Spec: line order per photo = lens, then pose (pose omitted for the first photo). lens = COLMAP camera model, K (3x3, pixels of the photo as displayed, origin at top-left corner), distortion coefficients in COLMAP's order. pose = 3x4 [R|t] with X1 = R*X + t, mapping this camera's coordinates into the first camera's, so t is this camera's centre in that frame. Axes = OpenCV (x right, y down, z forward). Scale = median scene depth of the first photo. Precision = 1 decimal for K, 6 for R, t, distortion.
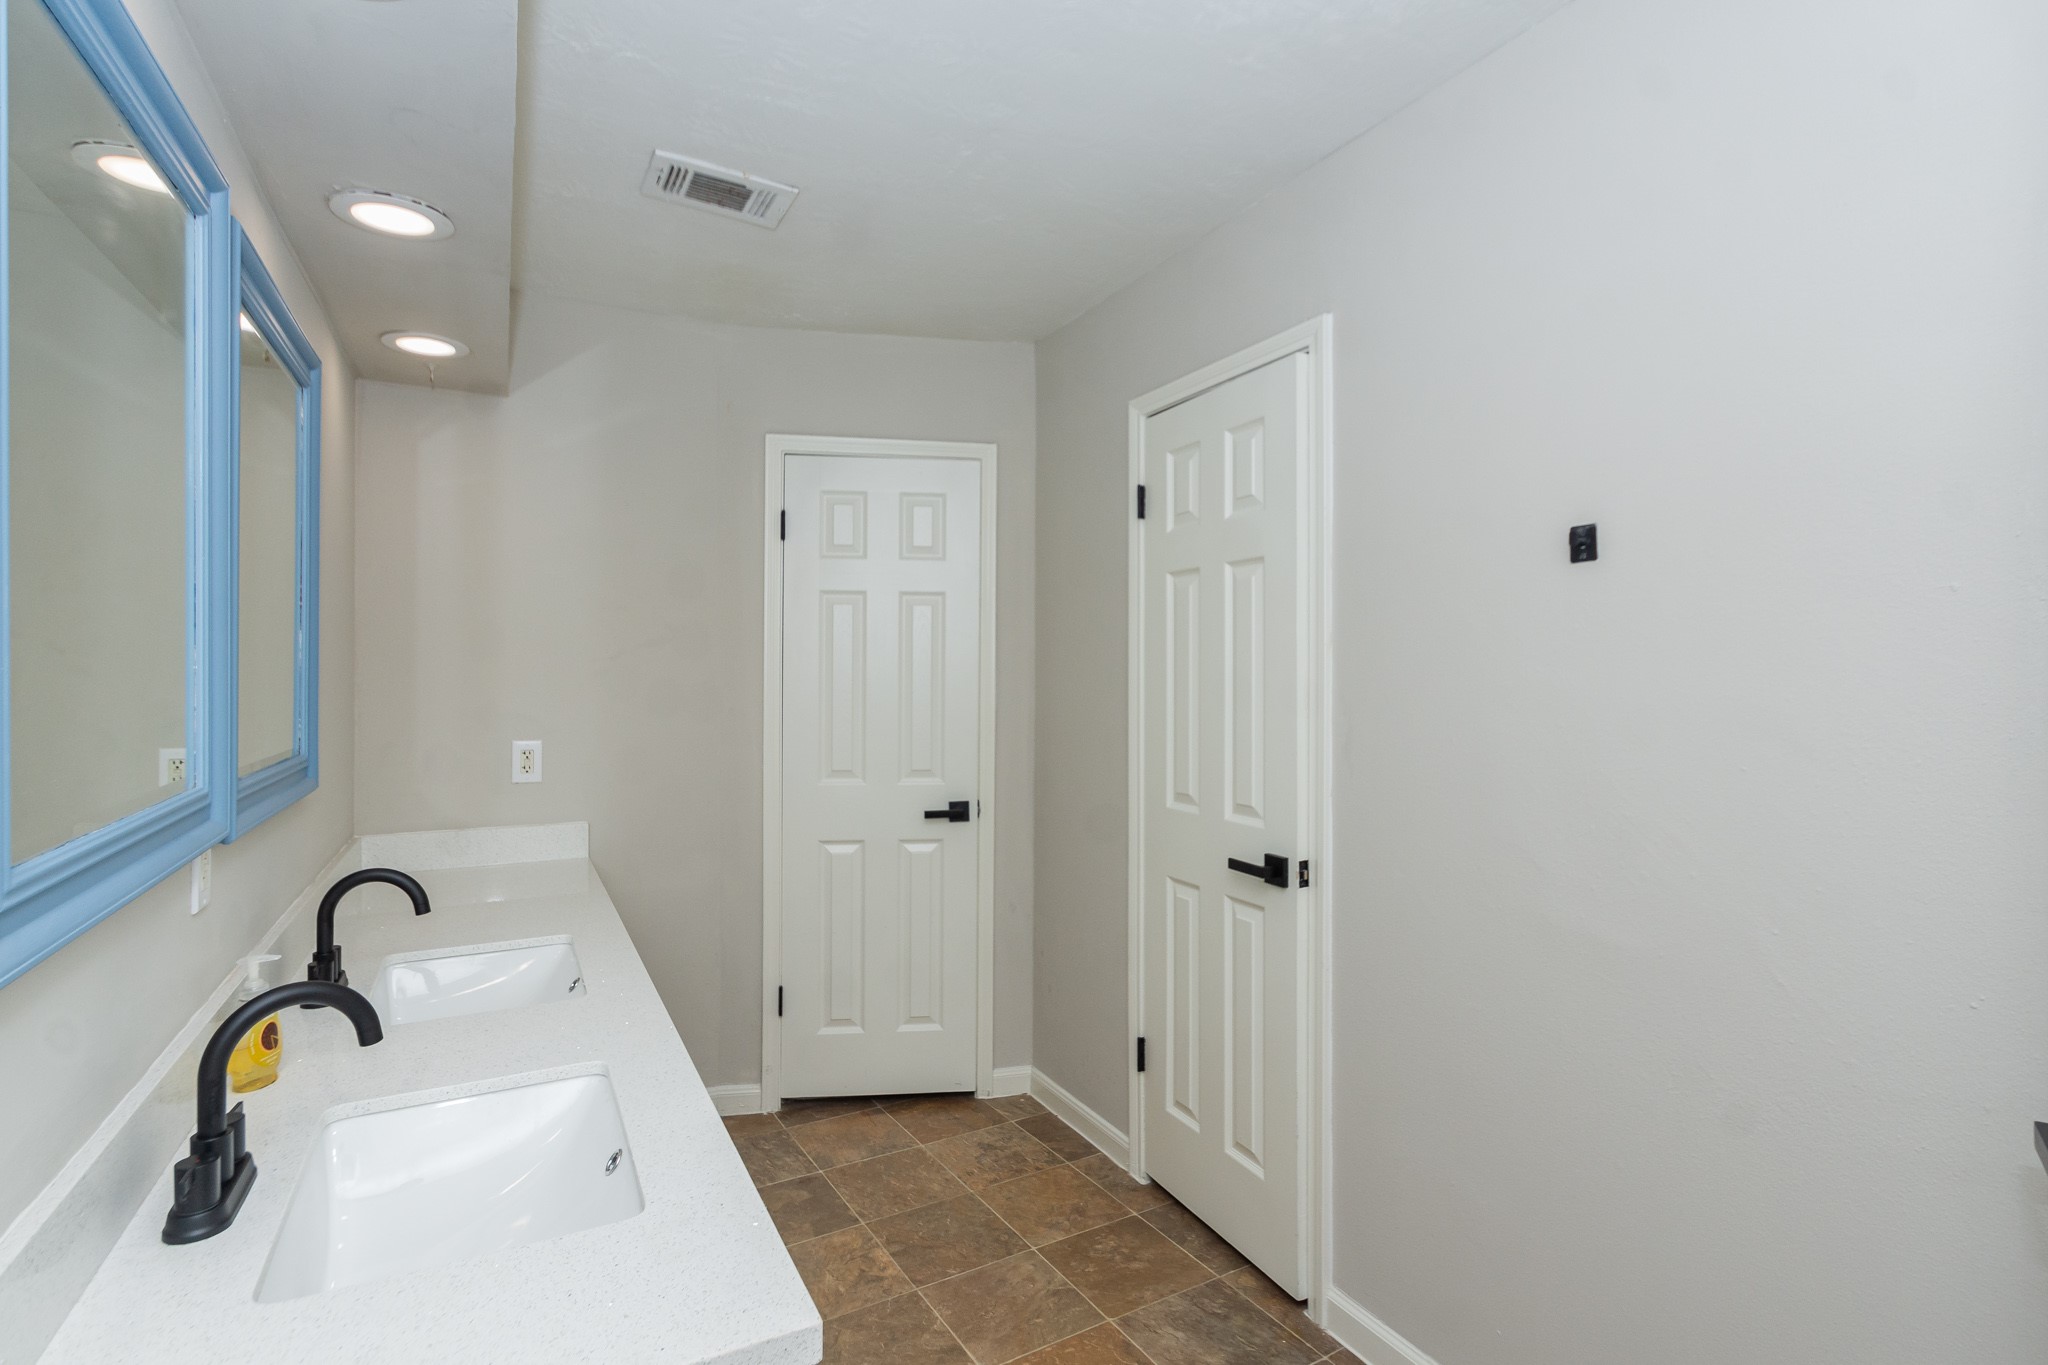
lens RADIAL K [[982.1, 0, 1077.9], [0, 982.1, 677.8], [0, 0, 1]] dist [-0.001869, -0.000441]
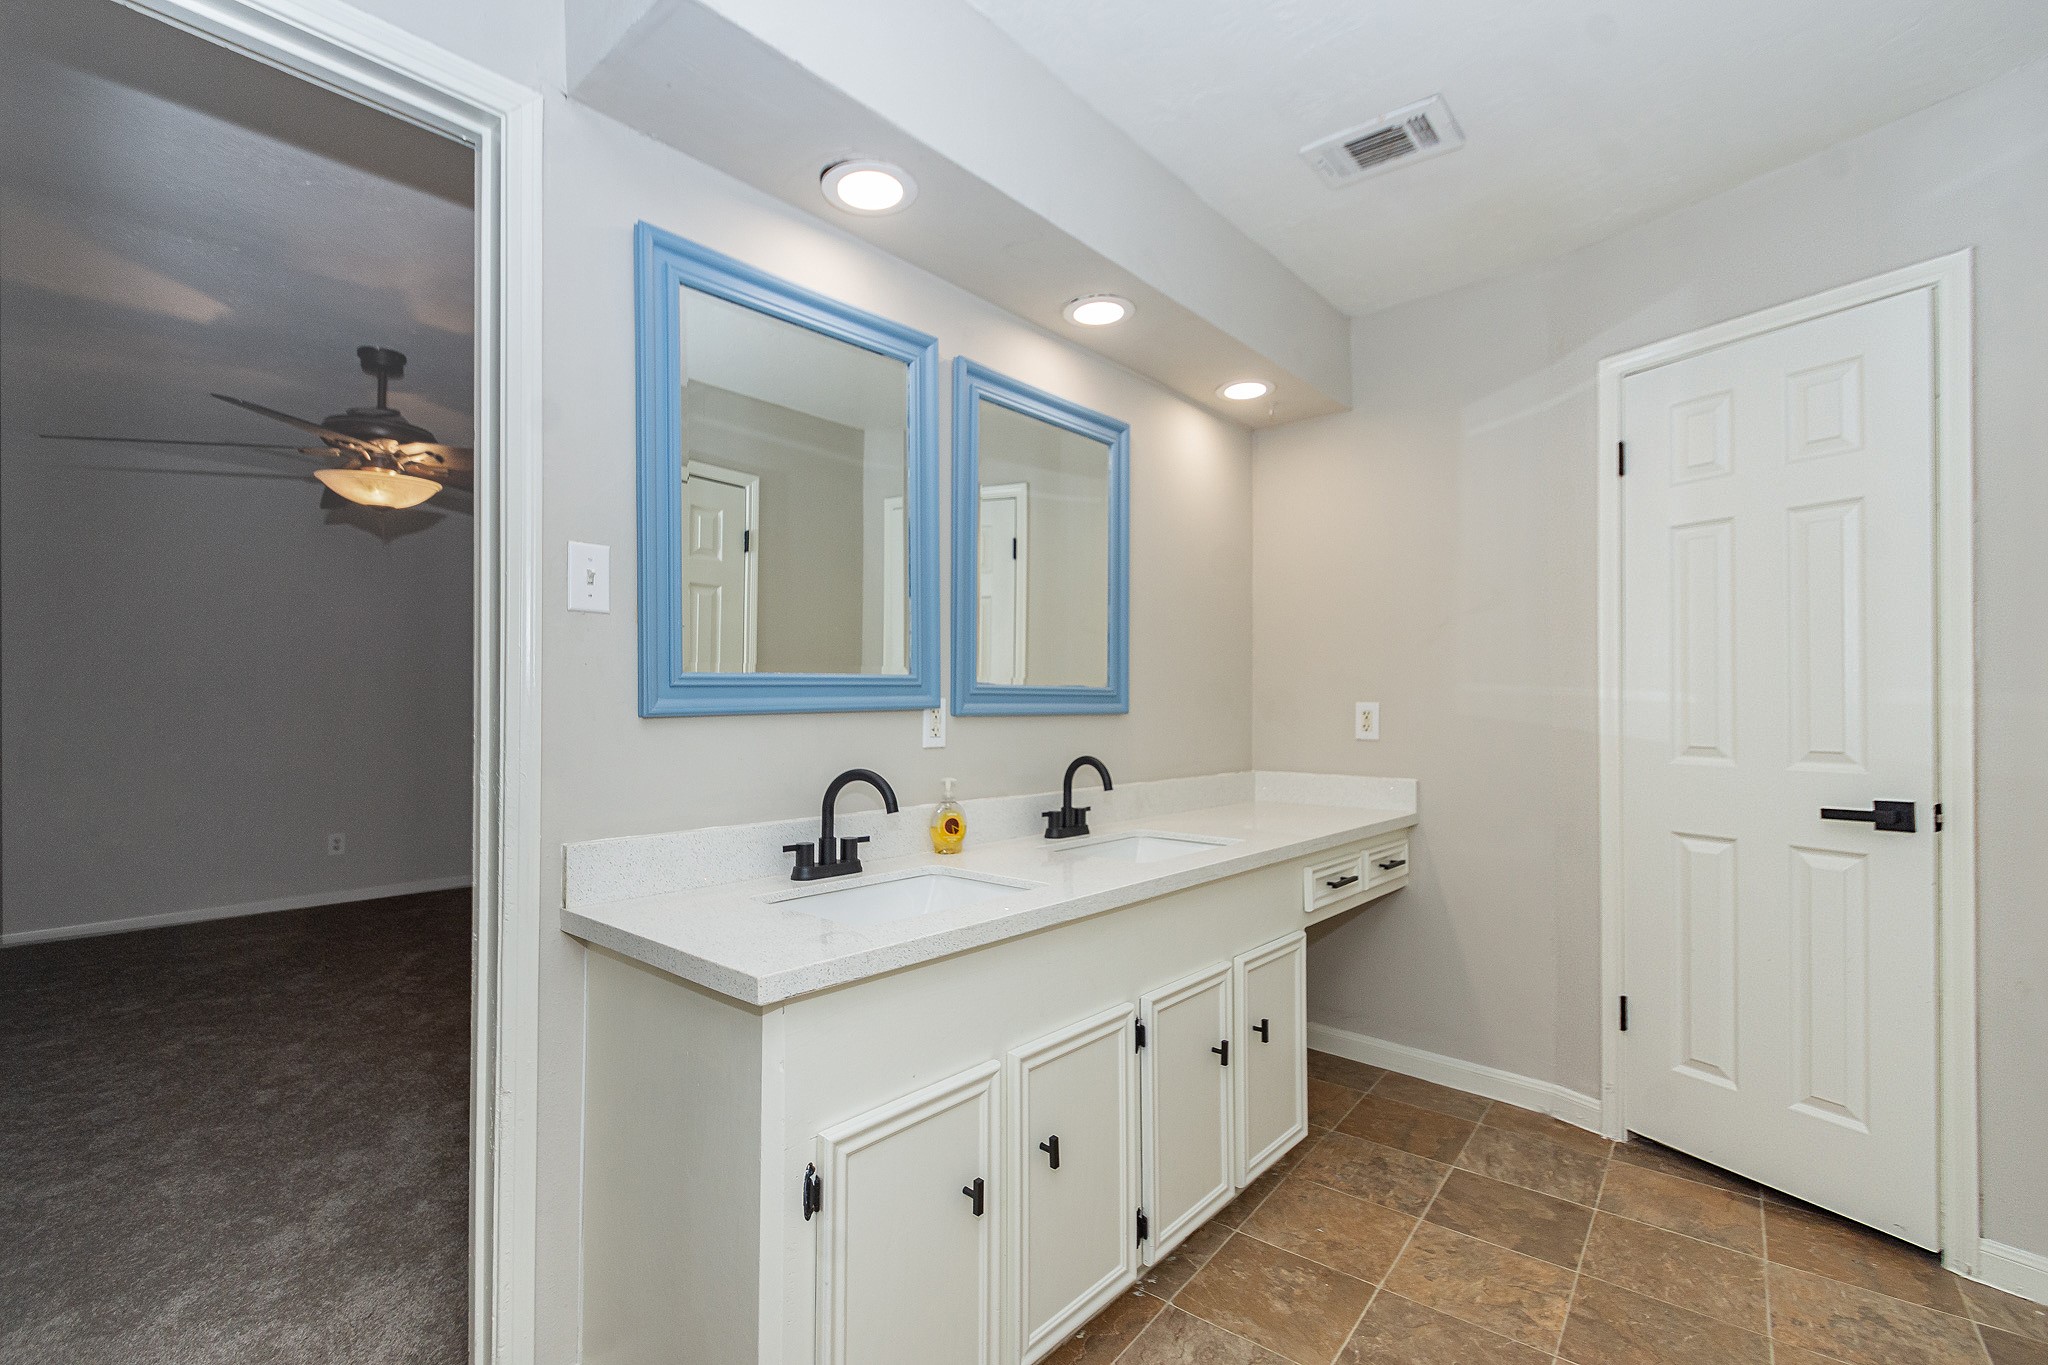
lens RADIAL K [[937.2, 0, 1011.6], [0, 937.2, 694.2], [0, 0, 1]] dist [-0.001305, -0.001187]
pose [[0.318470, -0.020567, -0.947710, 0.315306], [-0.001215, 0.999755, -0.022105, 0.072925], [0.947932, 0.008192, 0.318367, 0.242505]]
